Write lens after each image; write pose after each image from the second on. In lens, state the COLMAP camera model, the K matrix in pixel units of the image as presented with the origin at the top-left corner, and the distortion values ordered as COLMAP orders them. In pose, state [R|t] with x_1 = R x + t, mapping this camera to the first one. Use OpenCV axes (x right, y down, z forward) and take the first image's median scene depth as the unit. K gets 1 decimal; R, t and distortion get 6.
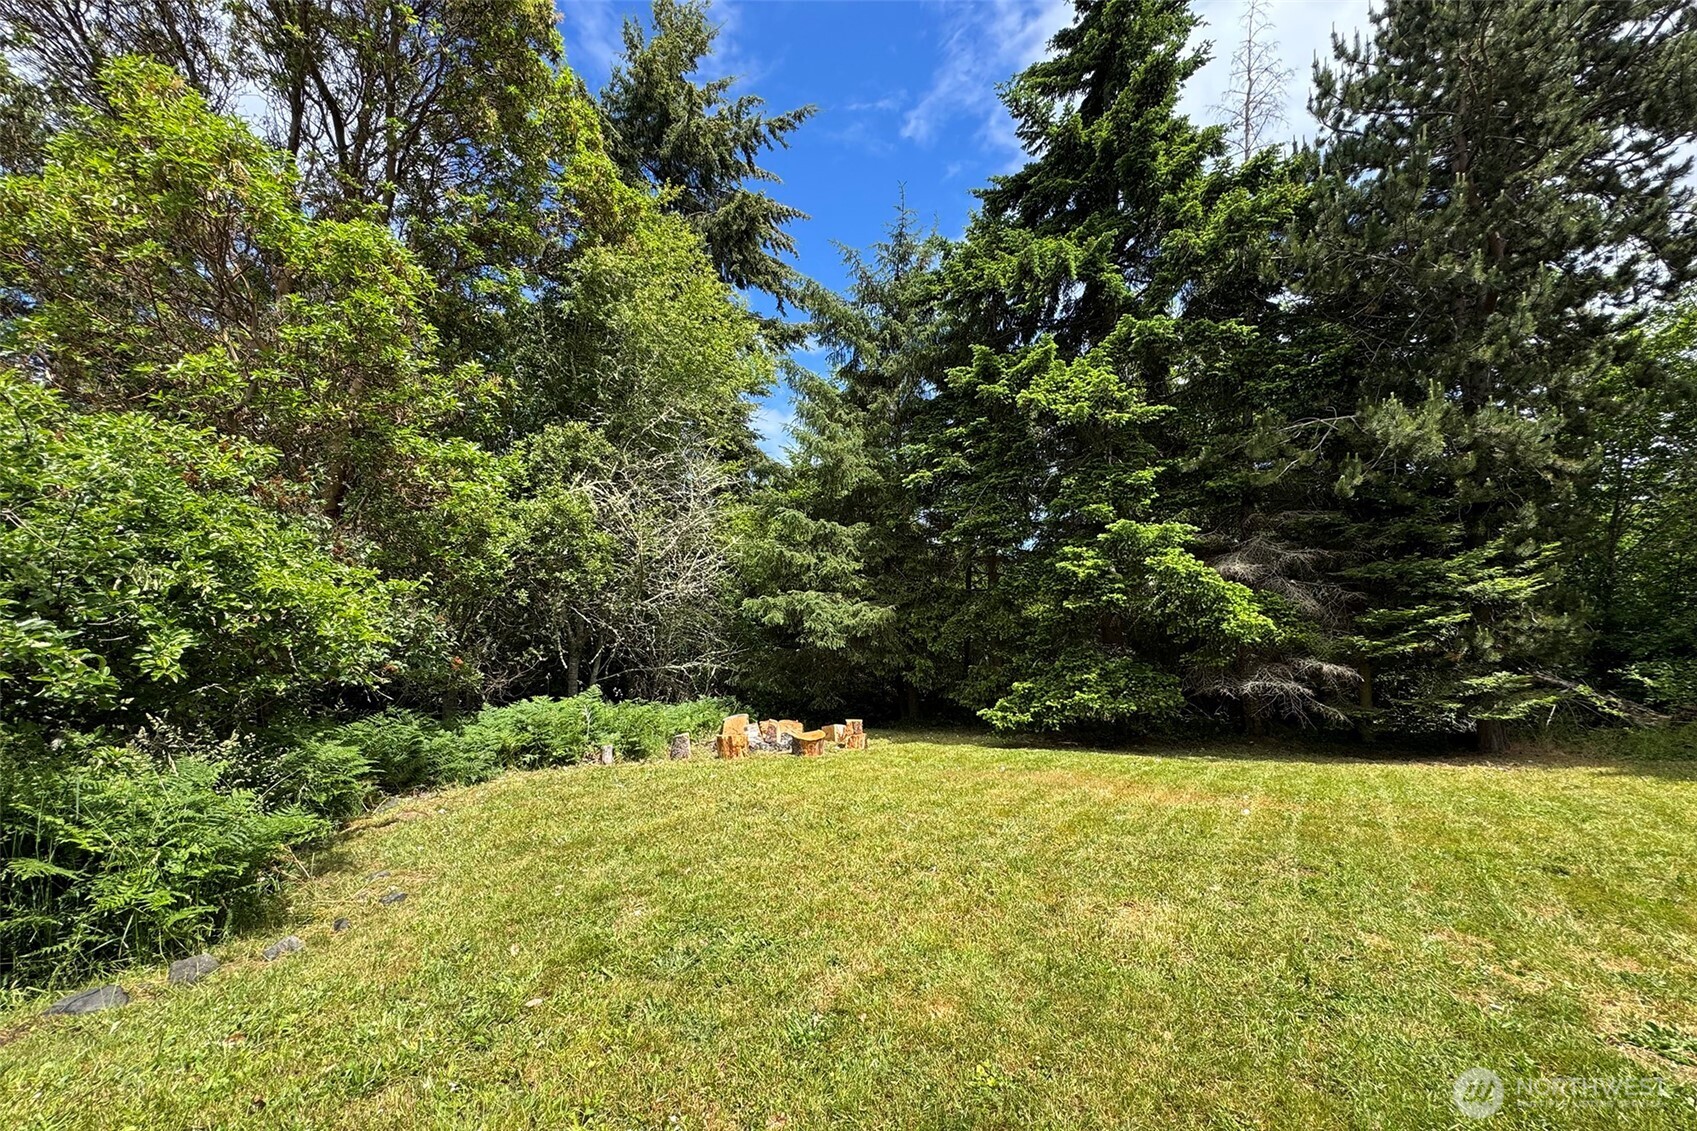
lens RADIAL K [[673.6, 0, 847.6], [0, 673.6, 636.2], [0, 0, 1]] dist [-0.002202, 0.000013]
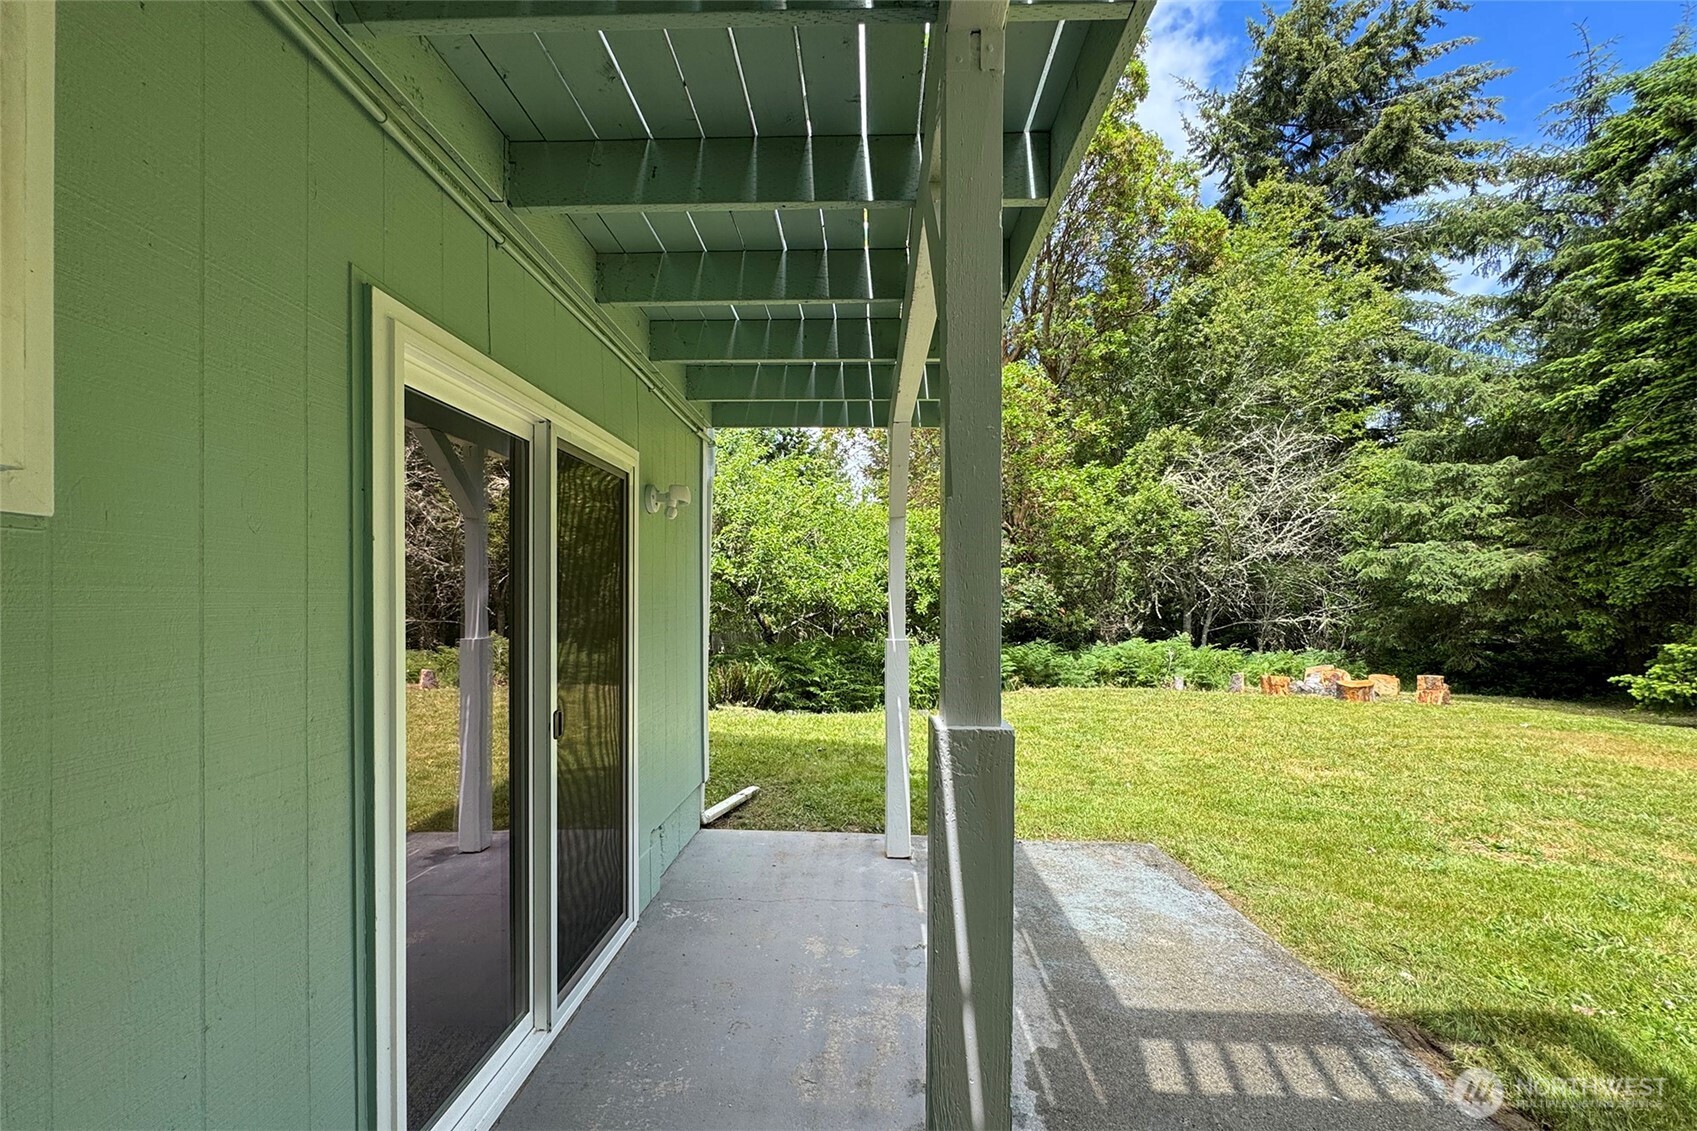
lens RADIAL K [[687.0, 0, 849.2], [0, 687.0, 599.6], [0, 0, 1]] dist [-0.001711, -0.000395]
pose [[0.551276, -0.006891, -0.834295, 0.320459], [0.014893, 0.999888, 0.001582, 0.000032], [0.834190, -0.013297, 0.551316, -0.214978]]
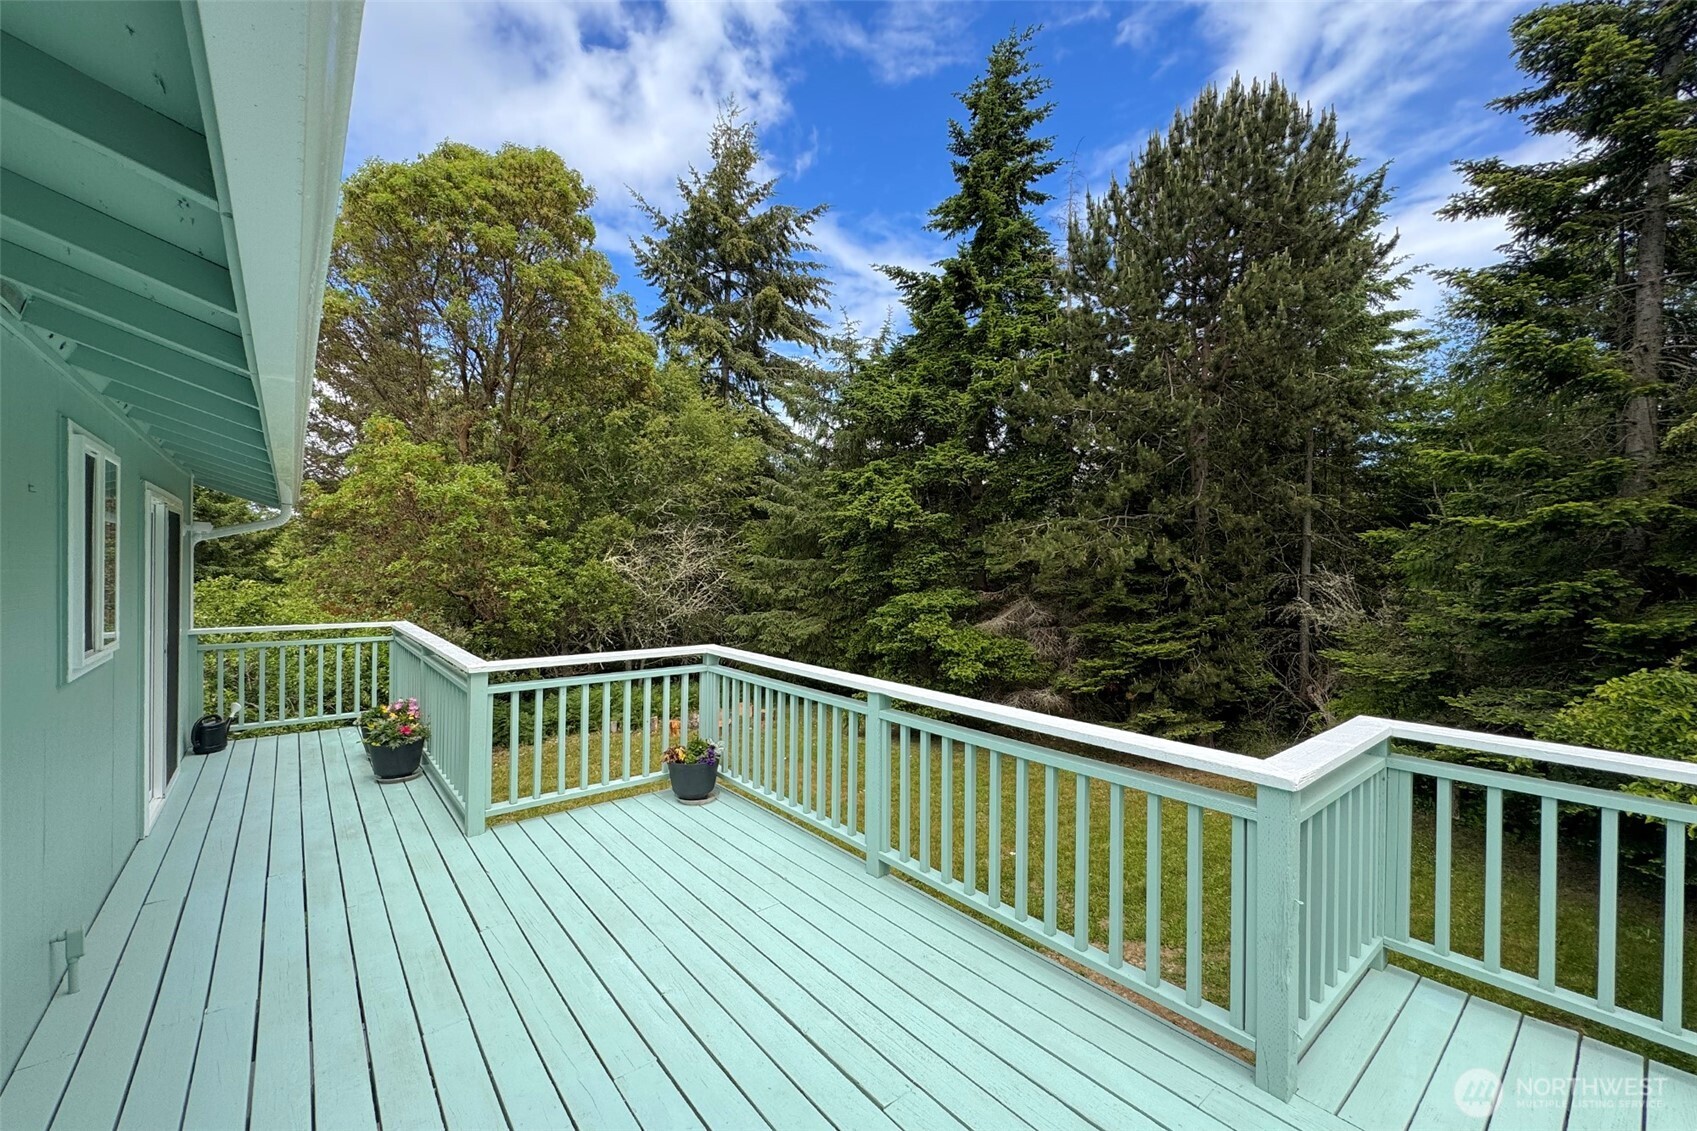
lens RADIAL K [[681.3, 0, 848.5], [0, 681.3, 565.5], [0, 0, 1]] dist [-0.001554, -0.000313]
pose [[0.965143, -0.001590, -0.261719, 0.523017], [0.005883, 0.999861, 0.015621, -0.199568], [0.261658, -0.016617, 0.965018, -0.388584]]
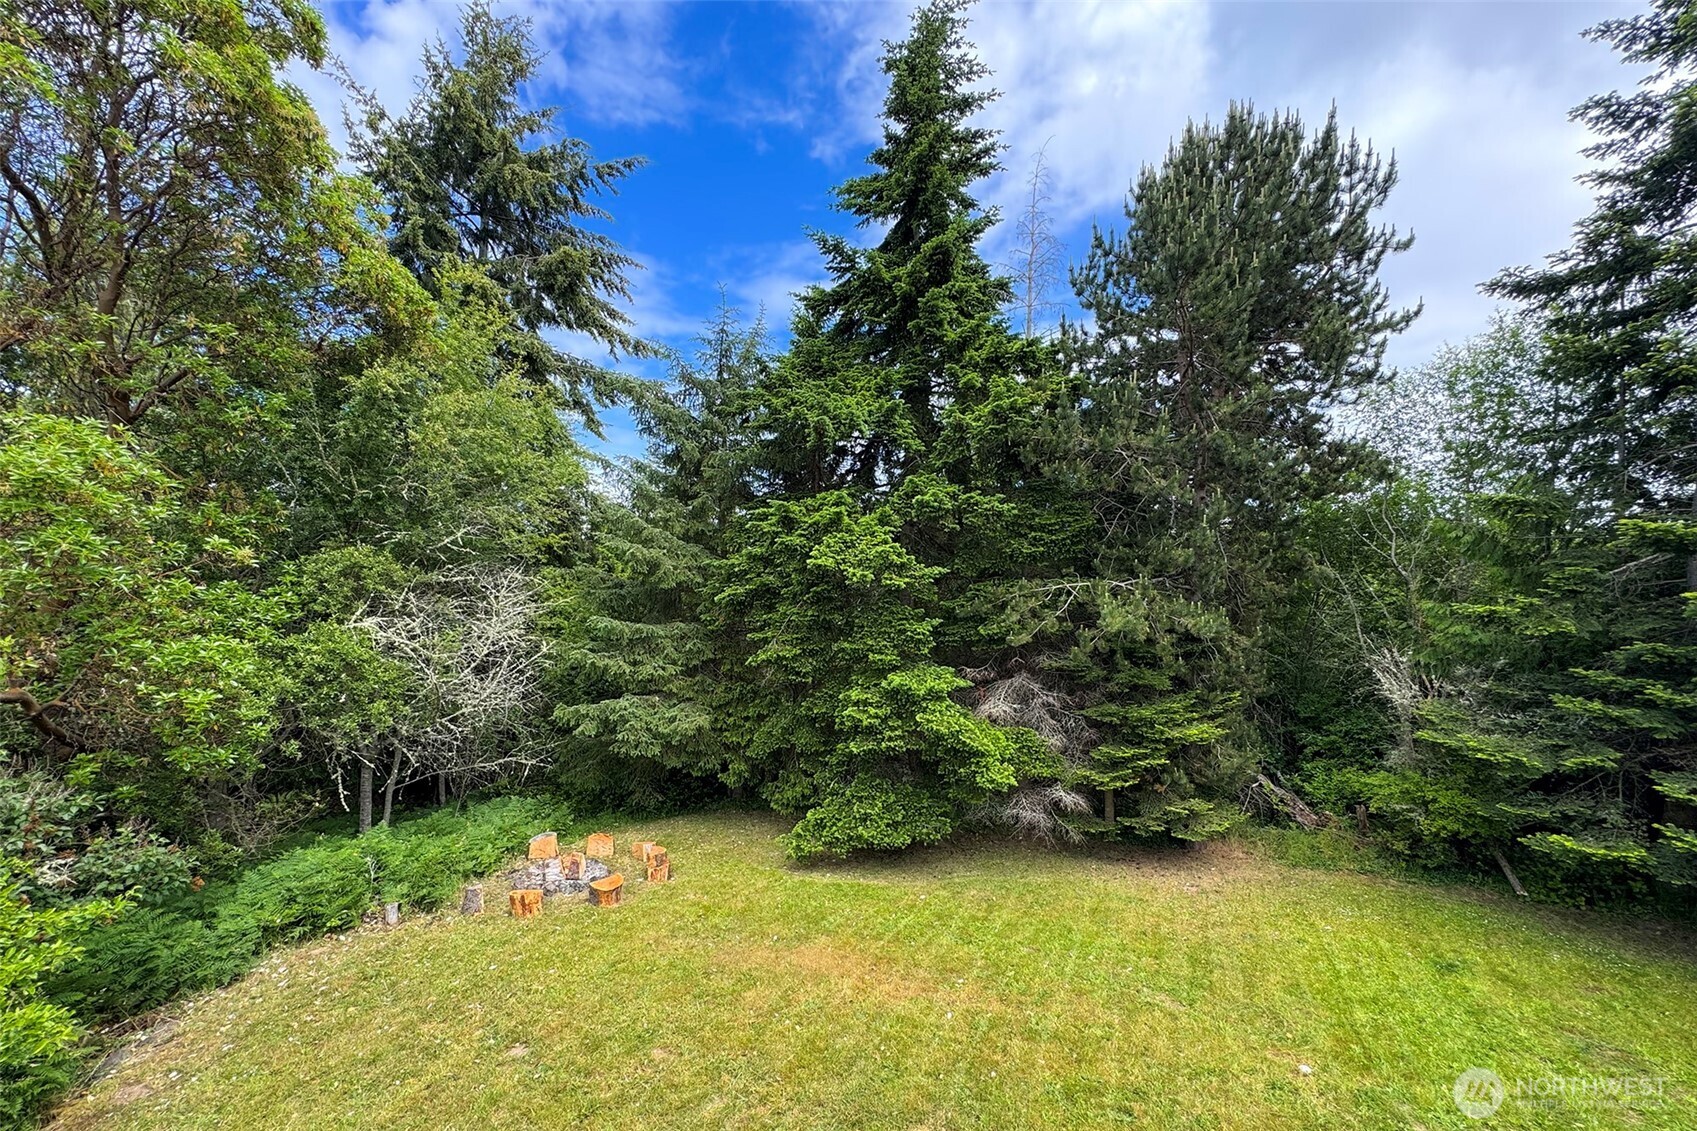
lens RADIAL K [[673.6, 0, 847.6], [0, 673.6, 636.2], [0, 0, 1]] dist [-0.002202, 0.000013]
pose [[0.981415, 0.000660, 0.191896, 0.083233], [-0.007333, 0.999393, 0.034064, -0.209244], [-0.191757, -0.034838, 0.980824, -0.057274]]
